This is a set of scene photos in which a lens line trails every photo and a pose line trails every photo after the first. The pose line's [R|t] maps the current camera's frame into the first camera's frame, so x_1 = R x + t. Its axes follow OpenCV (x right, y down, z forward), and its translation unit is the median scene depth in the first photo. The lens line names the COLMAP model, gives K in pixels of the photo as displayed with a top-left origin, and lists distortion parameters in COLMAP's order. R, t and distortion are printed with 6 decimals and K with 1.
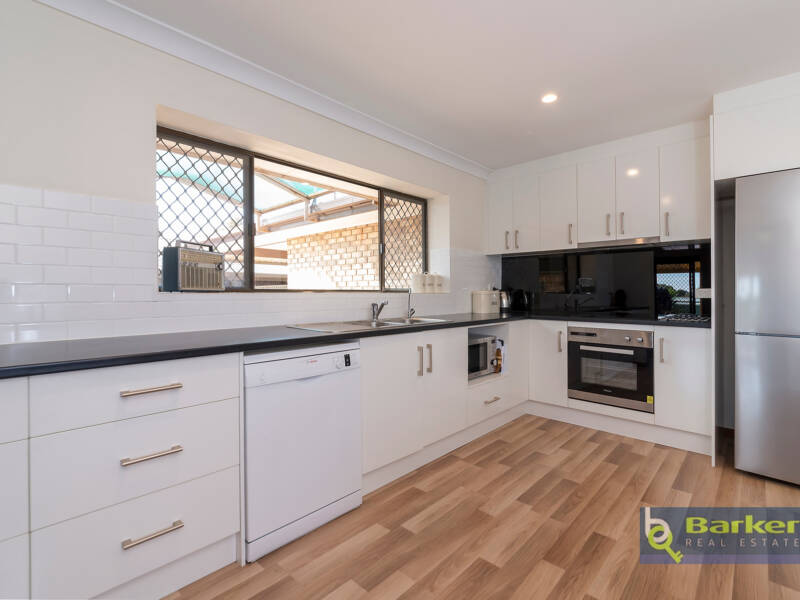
lens RADIAL K [[387.8, 0, 388.4], [0, 387.8, 285.3], [0, 0, 1]] dist [-0.006790, -0.002123]
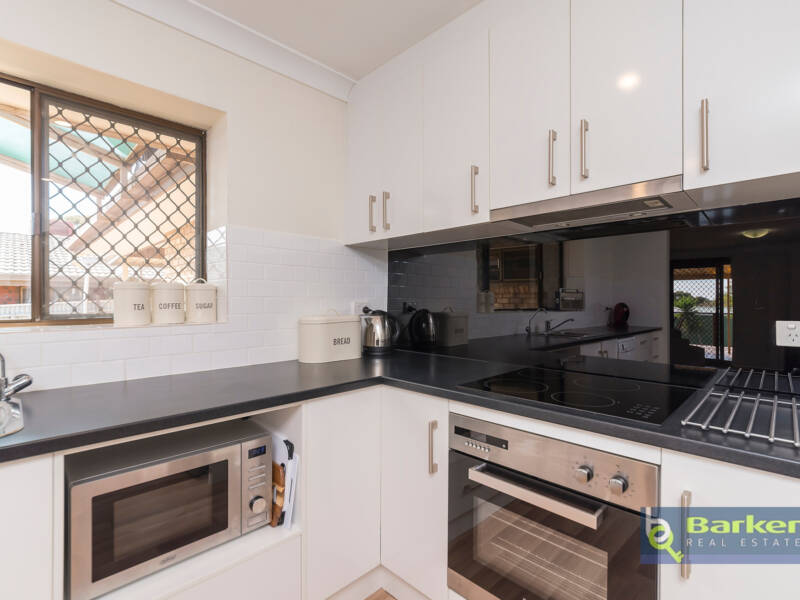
lens RADIAL K [[387.8, 0, 401.9], [0, 387.8, 297.7], [0, 0, 1]] dist [-0.006790, -0.002123]
pose [[0.999960, 0.000371, -0.008947, 0.416005], [-0.000231, 0.999877, 0.015662, -0.020042], [0.008952, -0.015660, 0.999837, 0.595782]]
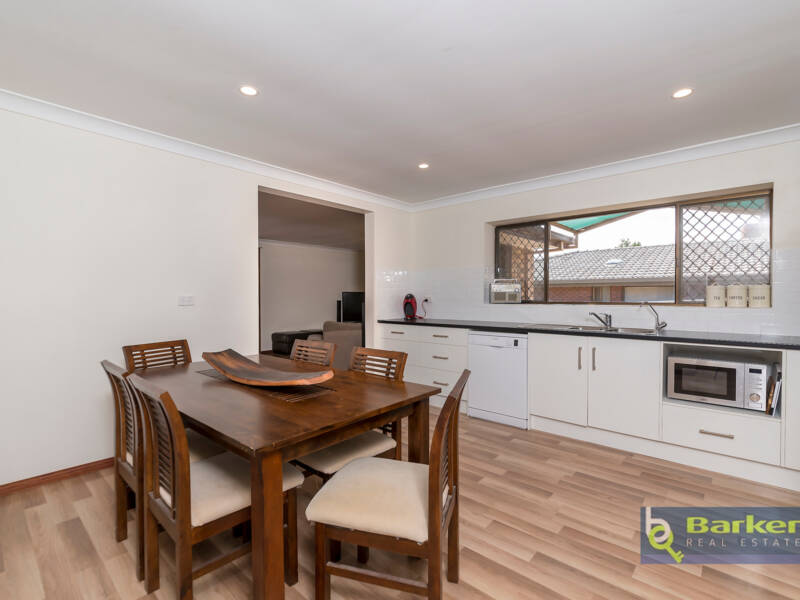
lens RADIAL K [[387.8, 0, 398.1], [0, 387.8, 302.5], [0, 0, 1]] dist [-0.006790, -0.002123]
pose [[0.020835, 0.018077, -0.999619, 1.020353], [0.019671, 0.999636, 0.018488, -0.022906], [0.999589, -0.020049, 0.020472, 0.257102]]
